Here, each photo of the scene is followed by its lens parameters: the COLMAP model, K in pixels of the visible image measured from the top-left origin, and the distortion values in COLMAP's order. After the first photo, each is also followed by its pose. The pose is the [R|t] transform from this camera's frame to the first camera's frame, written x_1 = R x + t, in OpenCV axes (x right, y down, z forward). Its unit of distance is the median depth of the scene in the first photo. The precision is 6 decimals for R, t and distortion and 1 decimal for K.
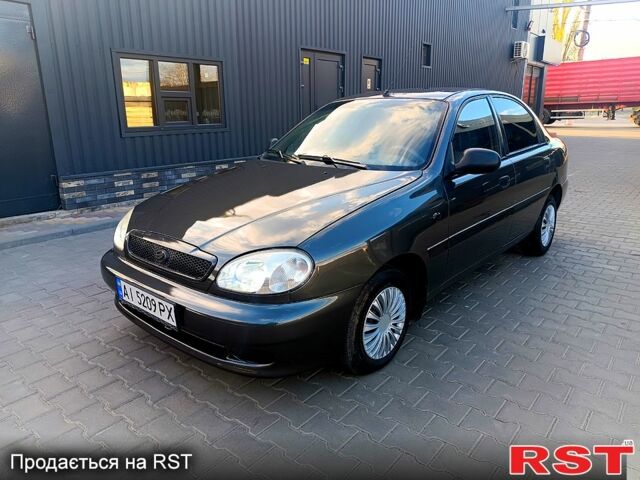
lens RADIAL K [[462.7, 0, 319.2], [0, 462.7, 238.8], [0, 0, 1]] dist [0.000922, -0.010164]
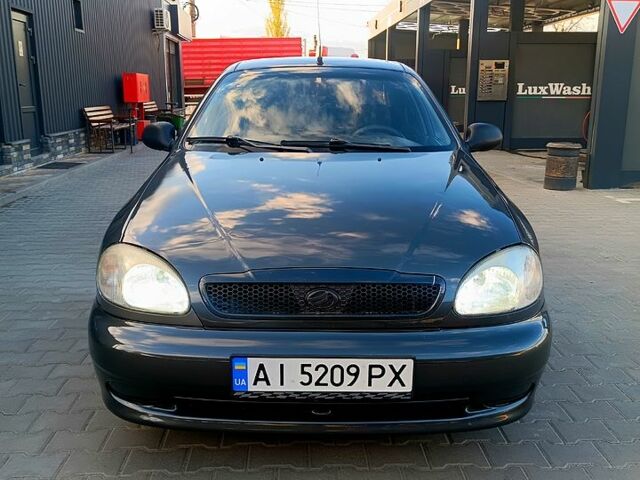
lens RADIAL K [[608.0, 0, 317.5], [0, 608.0, 240.6], [0, 0, 1]] dist [0.011509, 0.000000]
pose [[0.752197, -0.142079, 0.643439, -0.587271], [0.165488, 0.985914, 0.024242, -0.041247], [-0.637819, 0.088247, 0.765114, 0.251973]]
